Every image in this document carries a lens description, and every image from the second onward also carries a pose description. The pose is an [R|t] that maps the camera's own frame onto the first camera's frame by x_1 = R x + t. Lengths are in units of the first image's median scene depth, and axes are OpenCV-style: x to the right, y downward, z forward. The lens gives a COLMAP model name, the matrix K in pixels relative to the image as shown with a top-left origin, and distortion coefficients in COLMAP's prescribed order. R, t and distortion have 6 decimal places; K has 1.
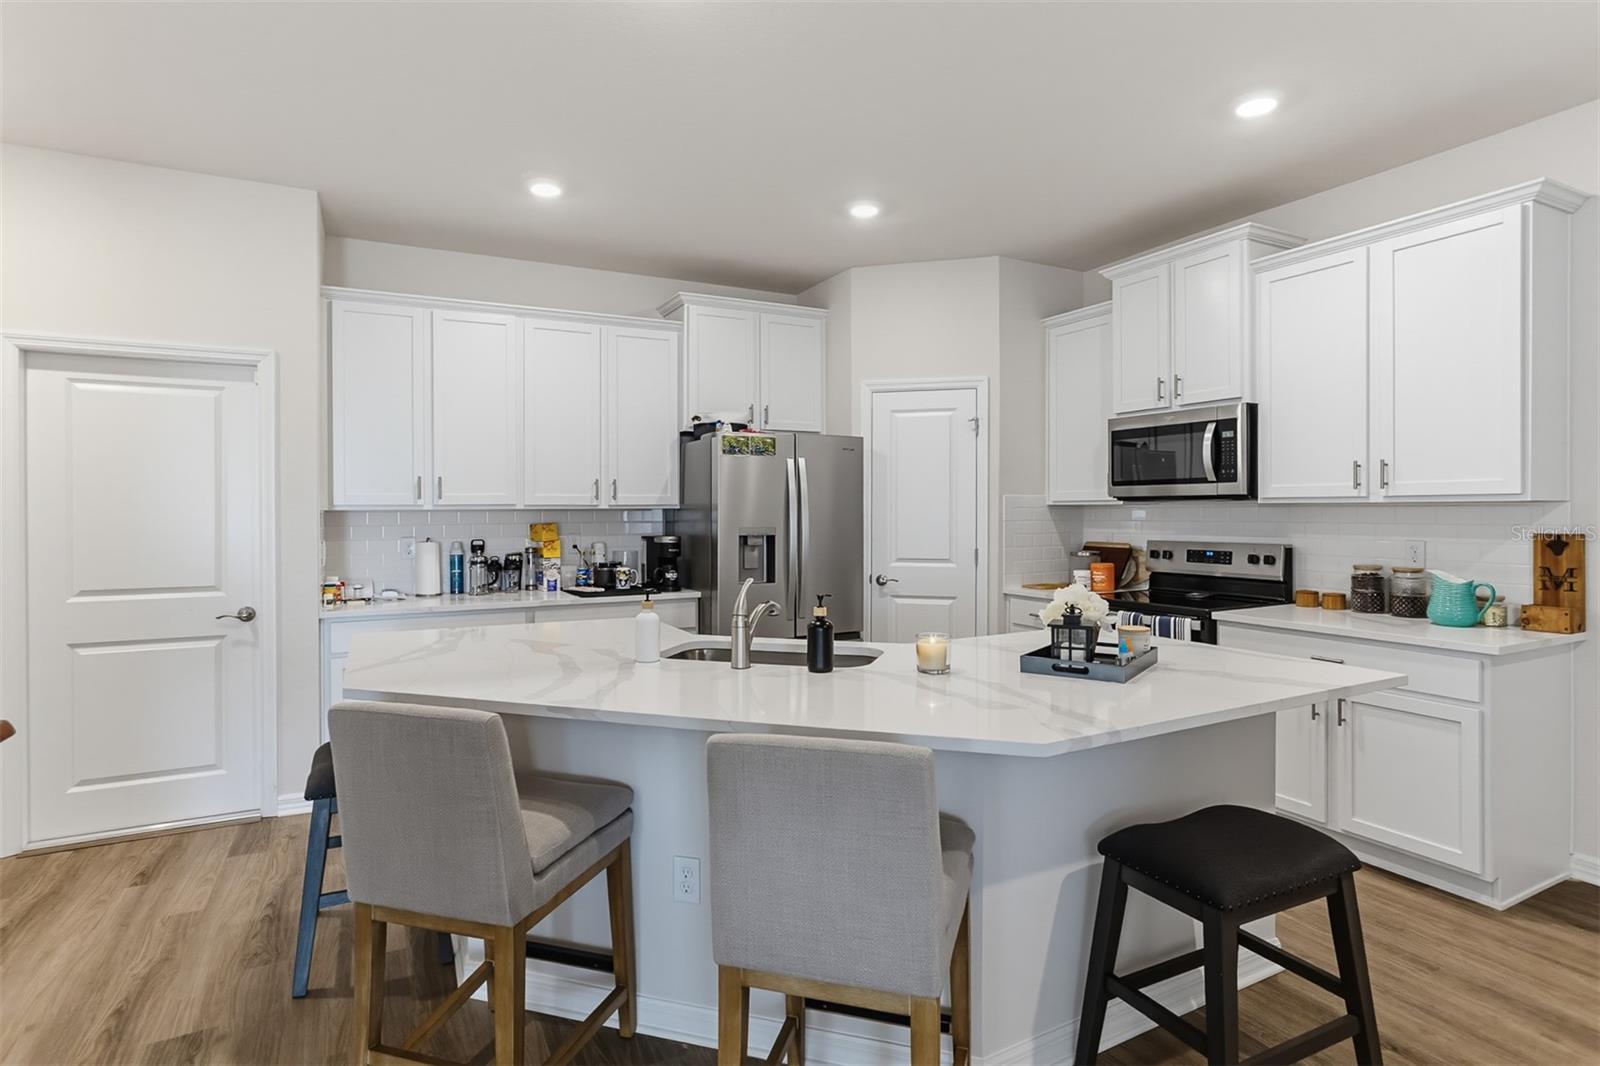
lens RADIAL K [[817.3, 0, 778.2], [0, 817.3, 516.9], [0, 0, 1]] dist [-0.031104, 0.018071]
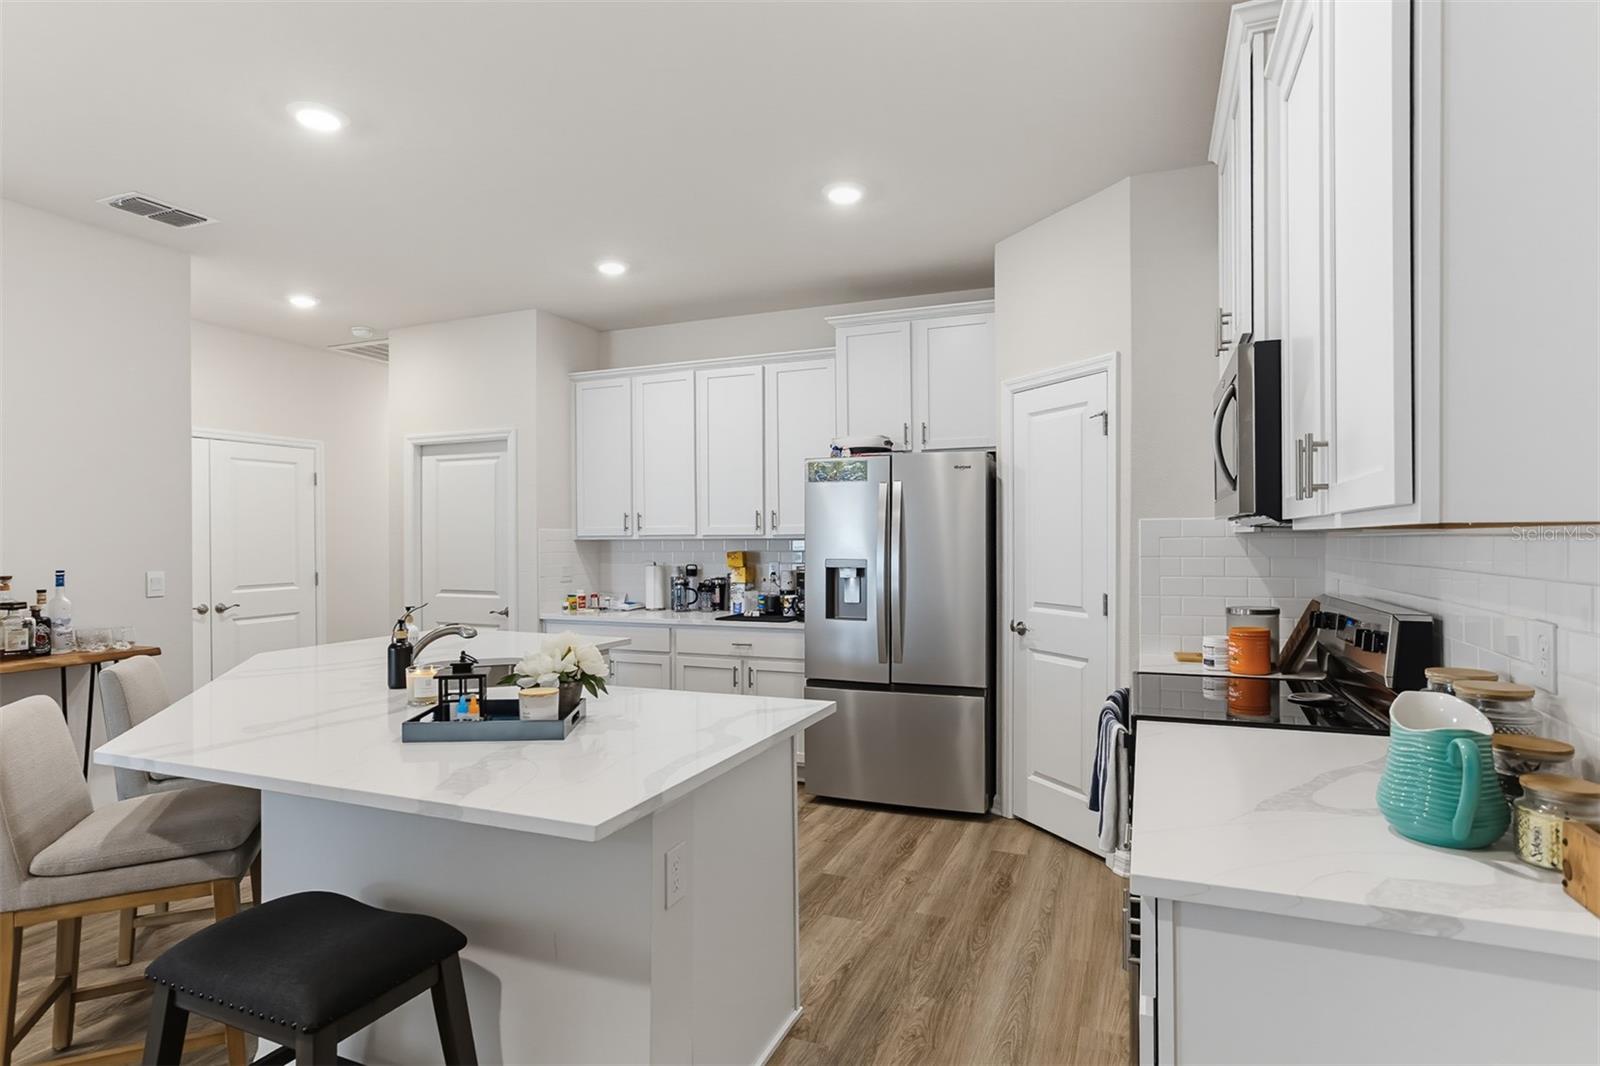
lens RADIAL K [[817.3, 0, 807.3], [0, 817.3, 535.7], [0, 0, 1]] dist [-0.031104, 0.018071]
pose [[0.665089, -0.002980, -0.746758, 0.831235], [-0.003905, 0.999964, -0.007469, -0.008206], [0.746754, 0.007884, 0.665054, 0.456400]]
